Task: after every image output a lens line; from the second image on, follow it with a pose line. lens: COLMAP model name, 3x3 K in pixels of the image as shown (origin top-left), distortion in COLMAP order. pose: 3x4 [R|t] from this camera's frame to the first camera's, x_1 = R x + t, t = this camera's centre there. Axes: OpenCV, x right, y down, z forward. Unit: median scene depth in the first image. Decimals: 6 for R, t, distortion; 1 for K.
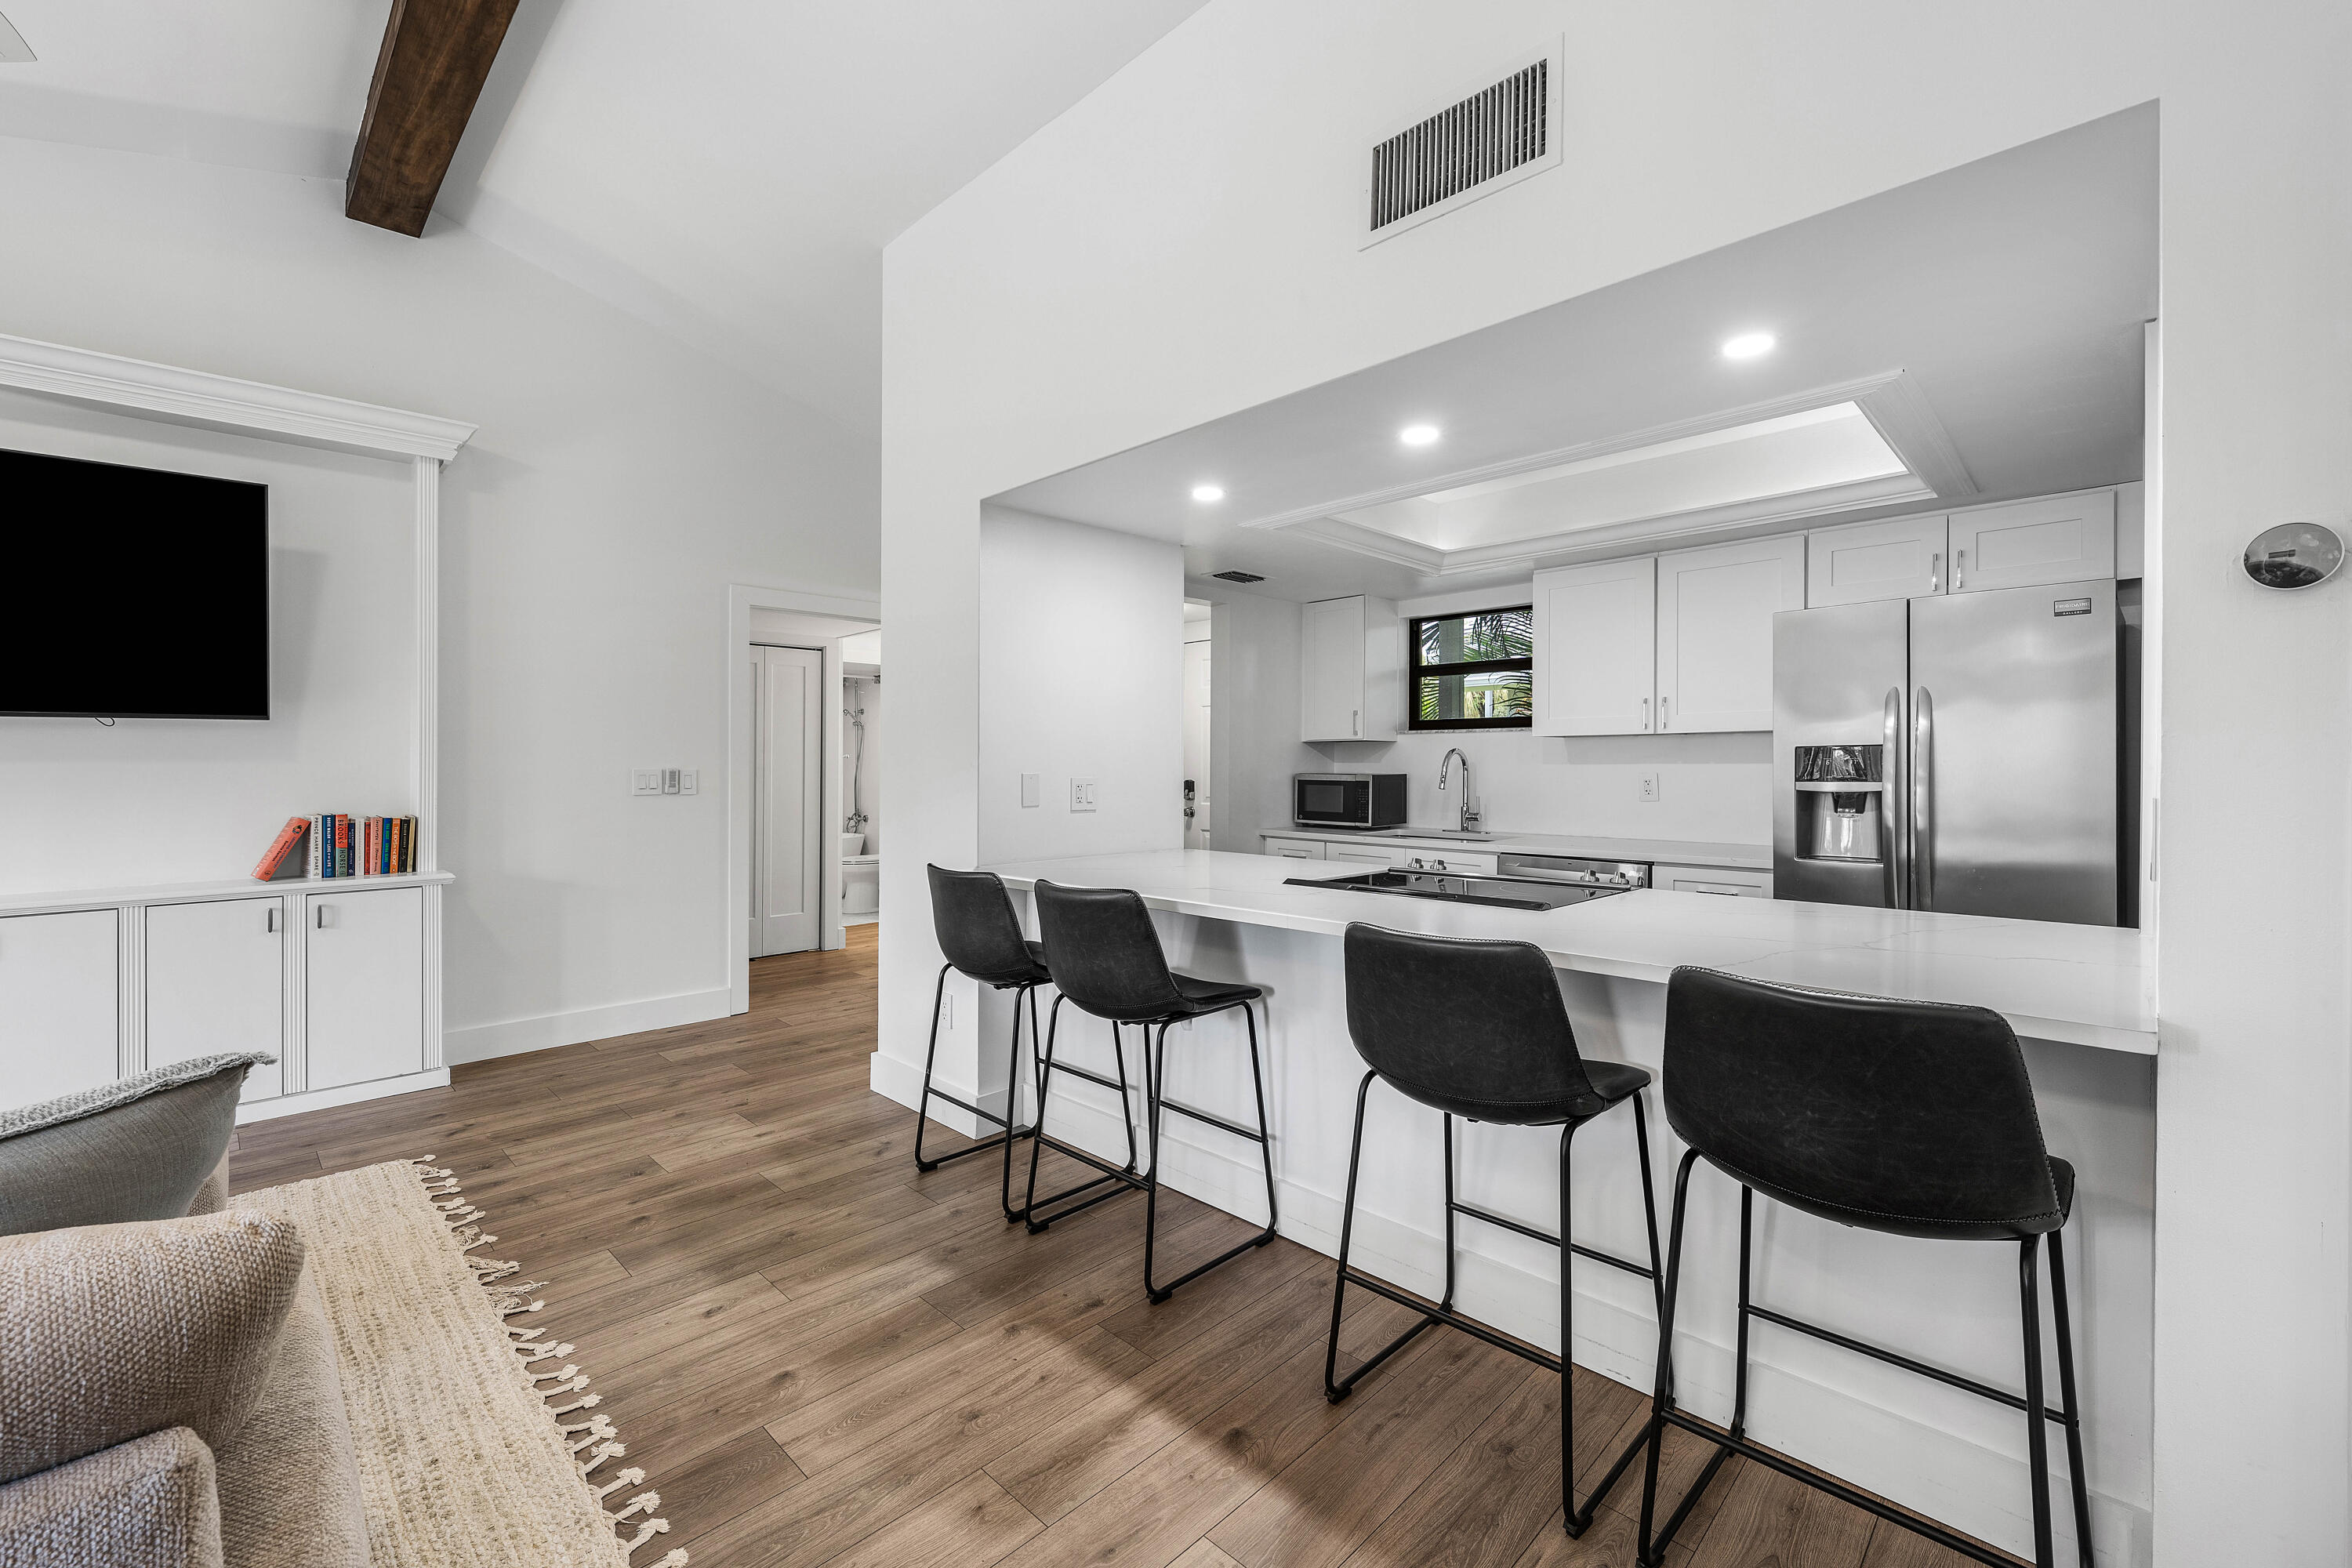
lens RADIAL K [[955.8, 0, 1215.2], [0, 955.8, 770.8], [0, 0, 1]] dist [0.000557, -0.000062]
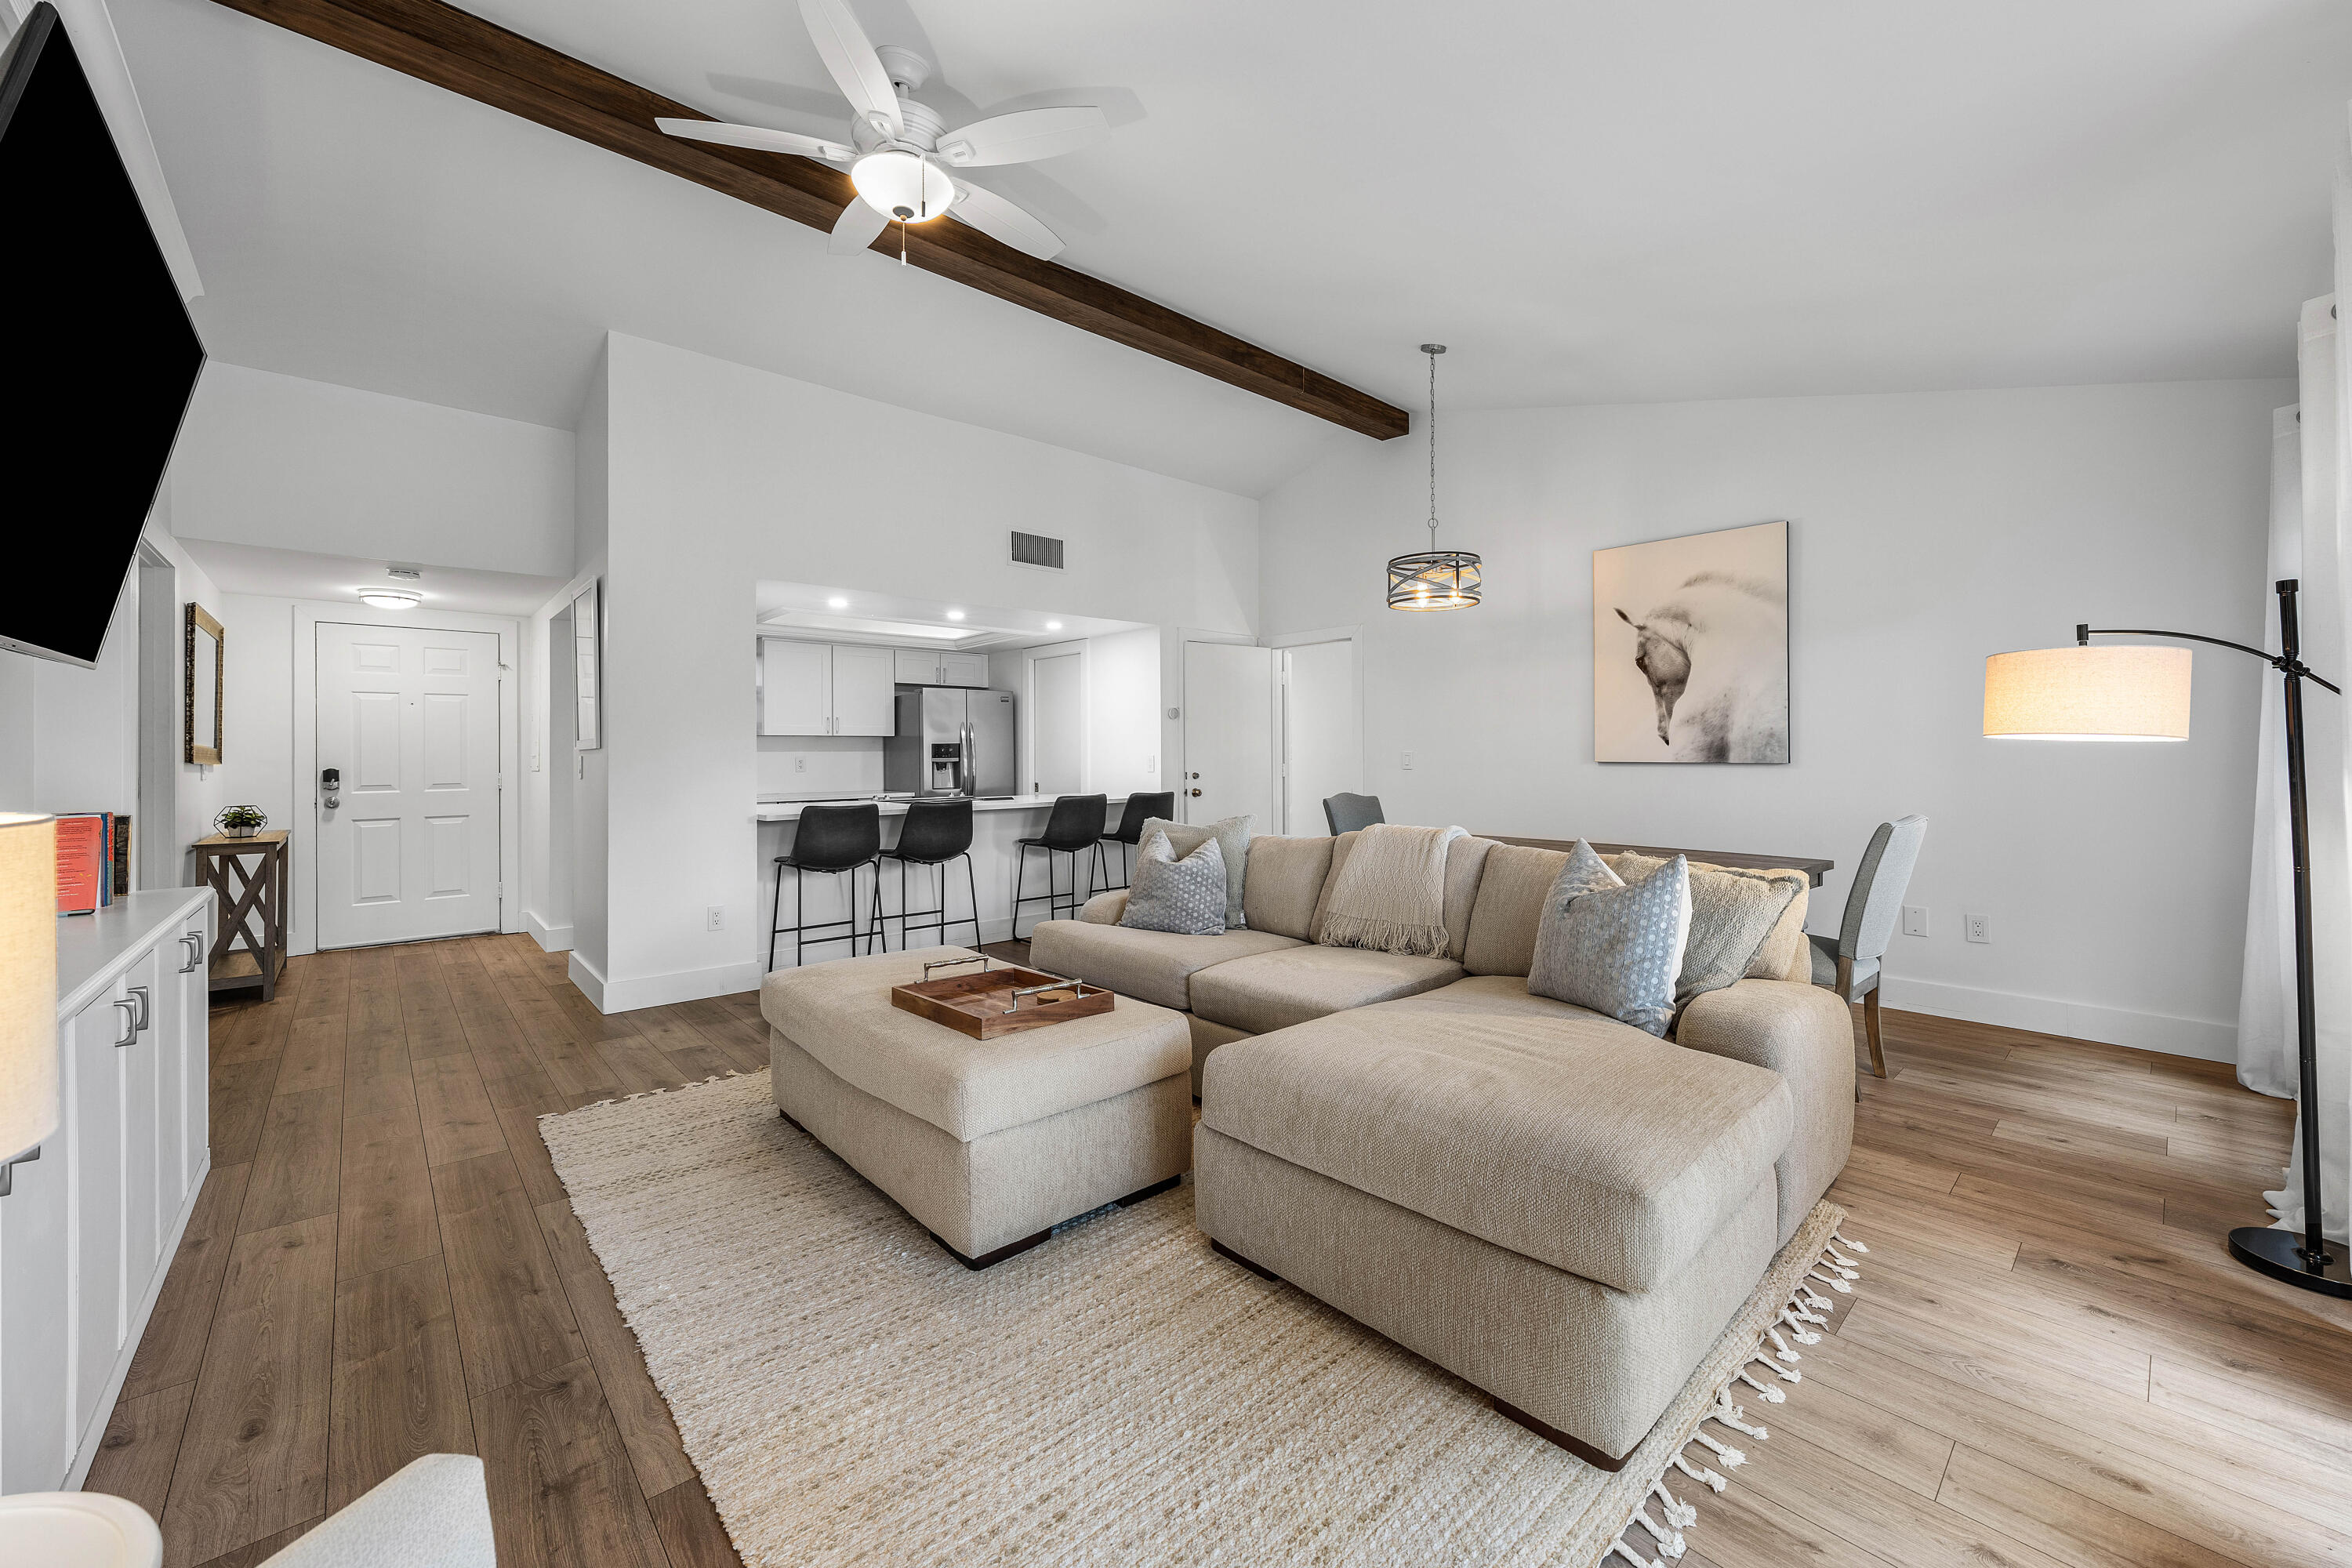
lens RADIAL K [[918.9, 0, 1165.6], [0, 918.9, 752.0], [0, 0, 1]] dist [0.000079, -0.000006]
pose [[0.069501, 0.007535, 0.997553, -1.686898], [0.011463, 0.999899, -0.008352, 0.019404], [-0.997516, 0.012016, 0.069408, 0.238169]]
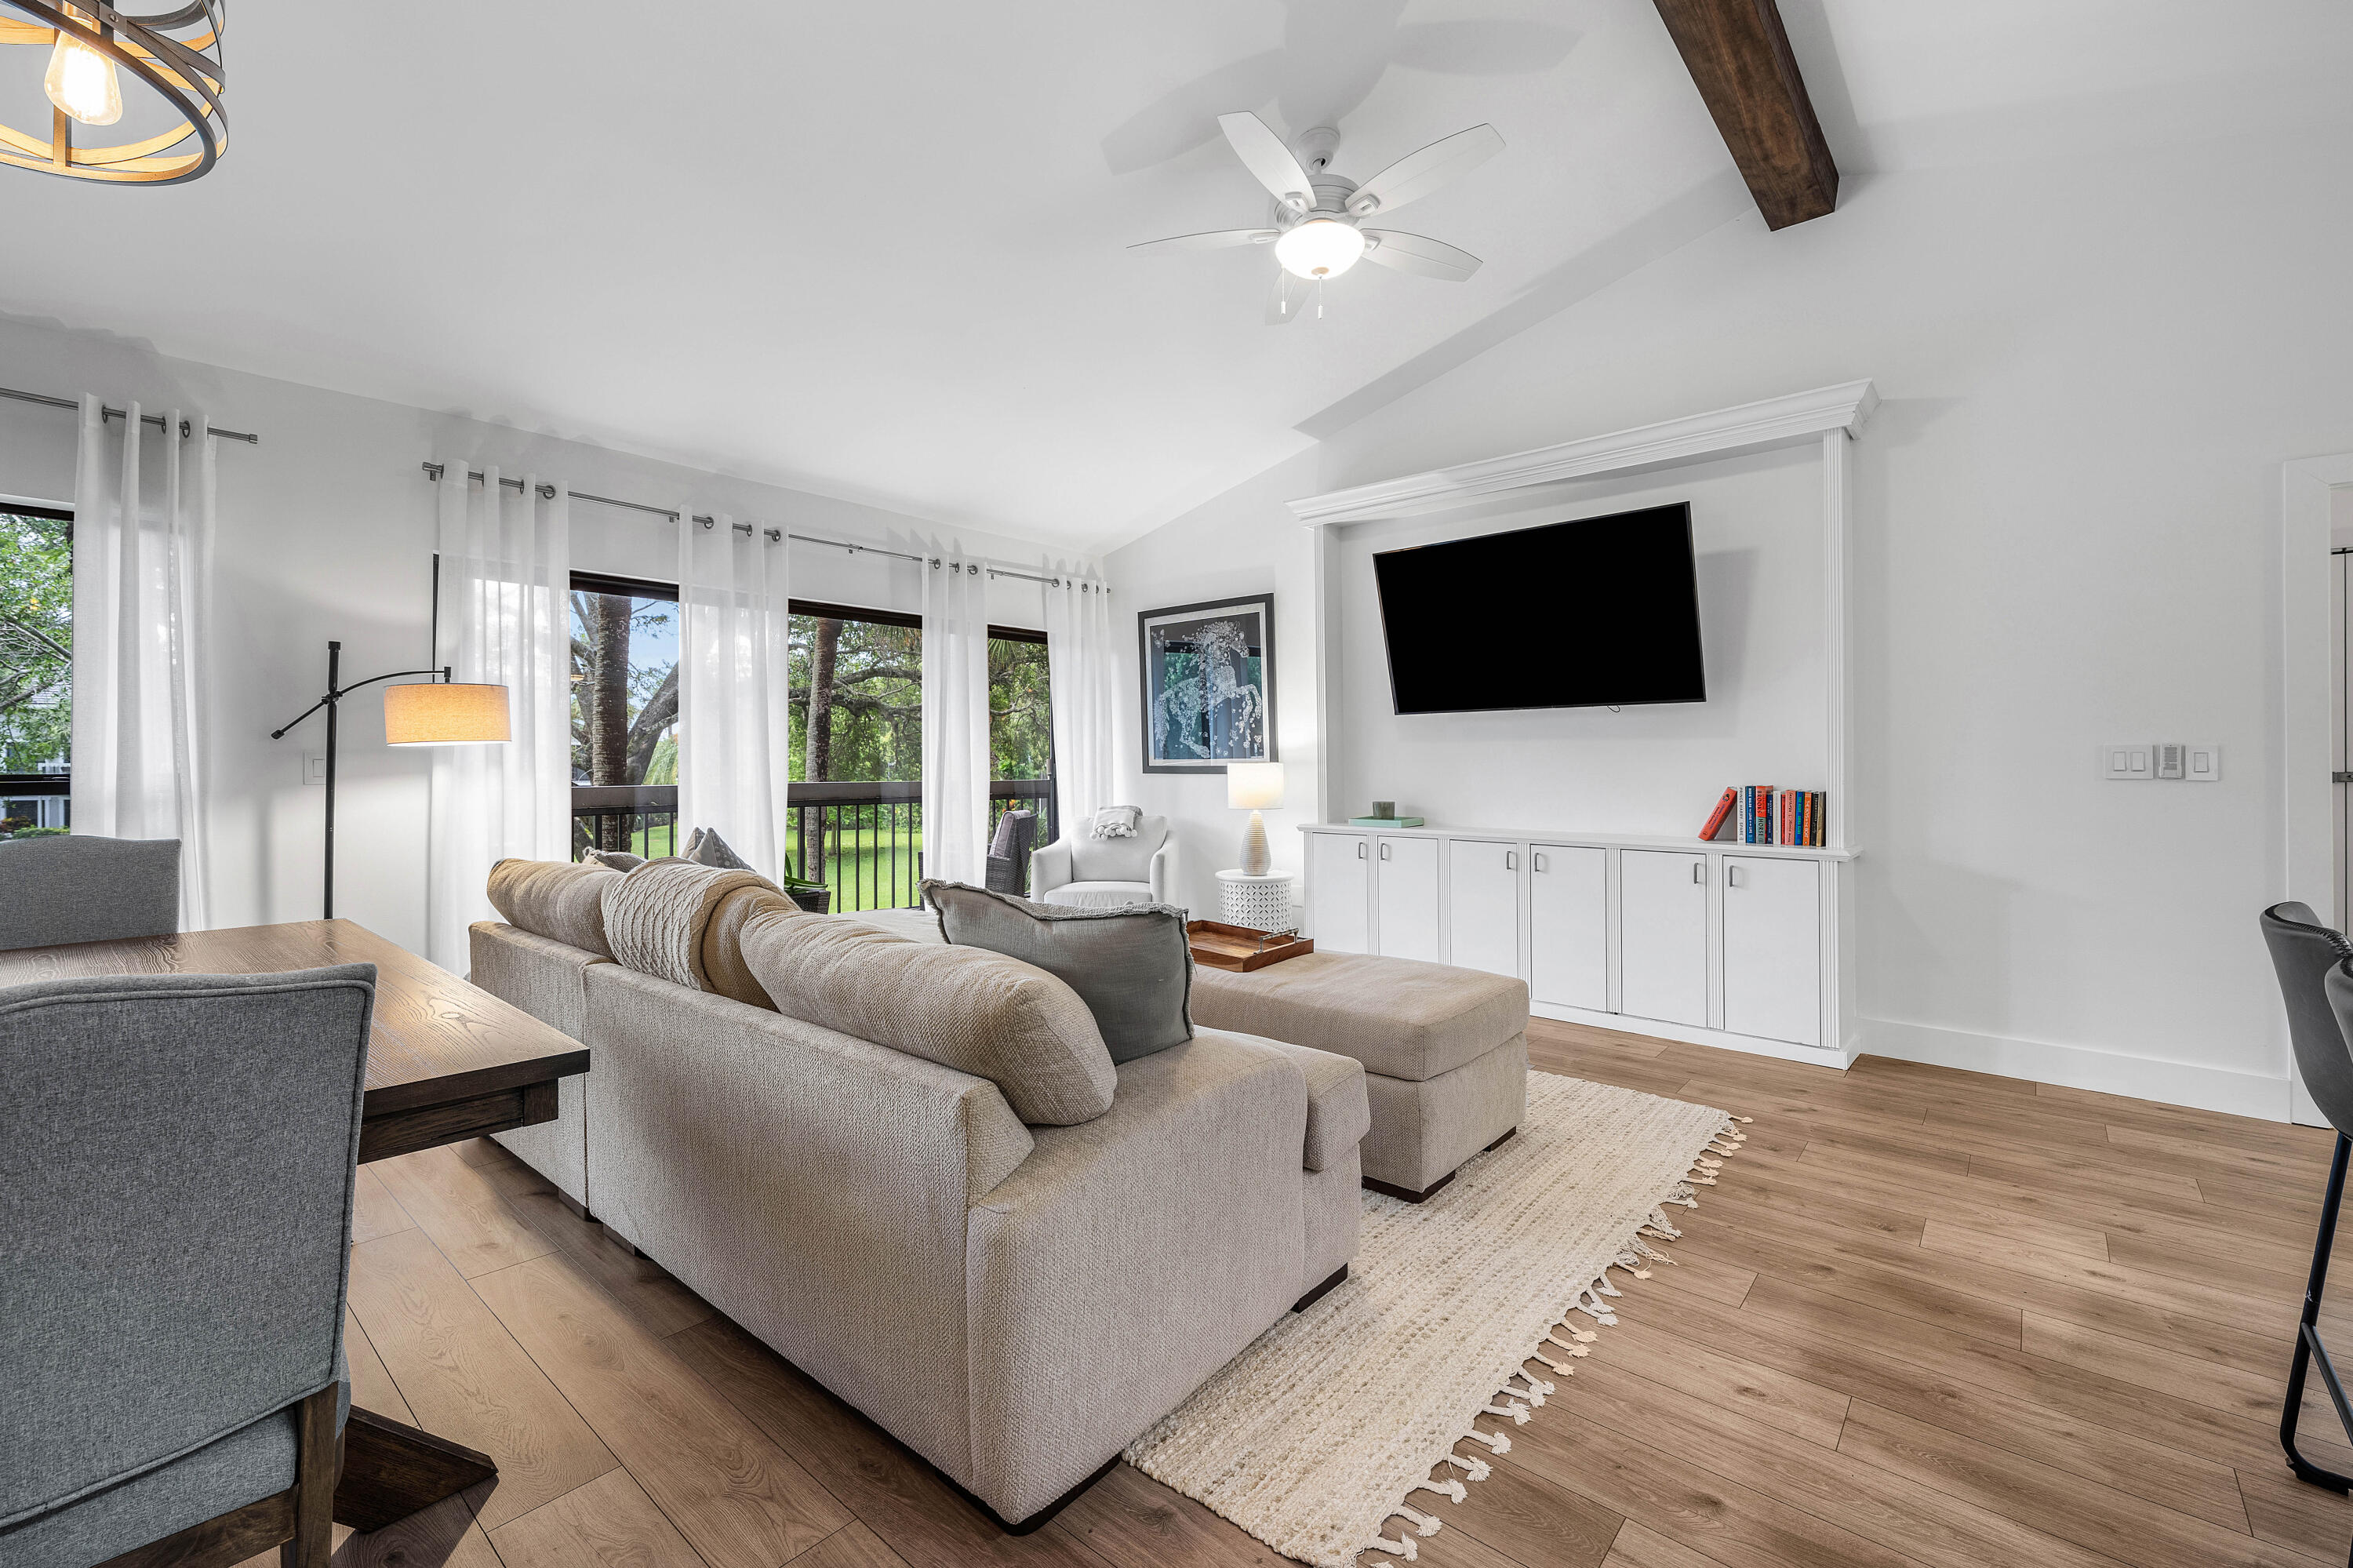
lens RADIAL K [[995.6, 0, 1164.0], [0, 995.6, 750.9], [0, 0, 1]] dist [-0.000563, 0.000064]
pose [[0.055757, -0.002148, -0.998442, 0.202682], [-0.007767, 0.999966, -0.002585, 0.016670], [0.998414, 0.007899, 0.055738, 0.306941]]
